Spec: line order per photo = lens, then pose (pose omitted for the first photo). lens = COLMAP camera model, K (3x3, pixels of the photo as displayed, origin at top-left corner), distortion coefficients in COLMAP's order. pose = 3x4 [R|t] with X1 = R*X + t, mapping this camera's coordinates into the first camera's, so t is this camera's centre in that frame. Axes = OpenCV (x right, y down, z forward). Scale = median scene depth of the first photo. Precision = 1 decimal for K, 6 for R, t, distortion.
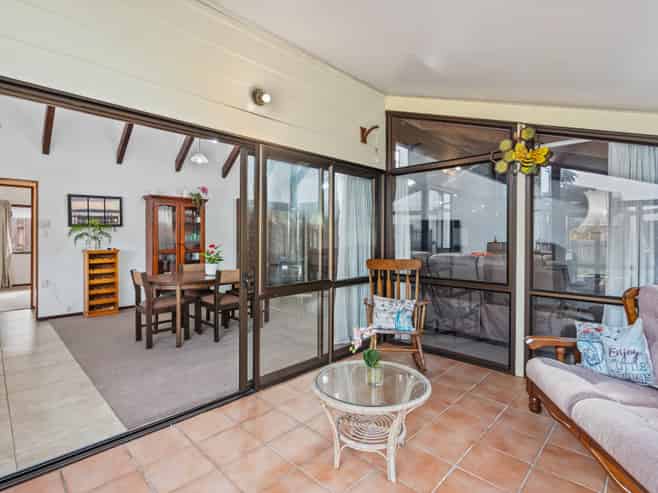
lens RADIAL K [[338.3, 0, 329.0], [0, 338.3, 246.5], [0, 0, 1]] dist [-0.003586, -0.000880]
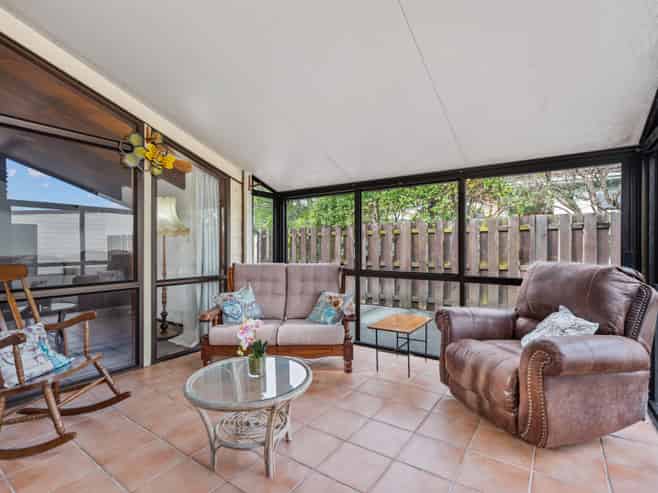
lens RADIAL K [[338.3, 0, 329.0], [0, 338.3, 246.5], [0, 0, 1]] dist [-0.003586, -0.000880]
pose [[-0.155893, -0.011694, 0.987705, -0.569884], [0.008343, 0.999879, 0.013155, 0.008832], [-0.987739, 0.010291, -0.155776, 0.599767]]
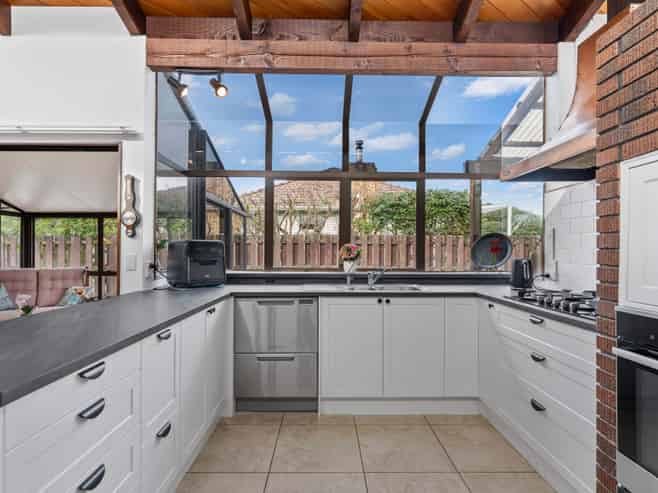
lens RADIAL K [[338.3, 0, 329.0], [0, 338.3, 246.5], [0, 0, 1]] dist [-0.003586, -0.000880]
pose [[-0.706267, -0.001833, 0.707943, -1.623237], [-0.000912, 0.999998, 0.001680, -0.030390], [-0.707945, 0.000541, -0.706267, 0.727032]]
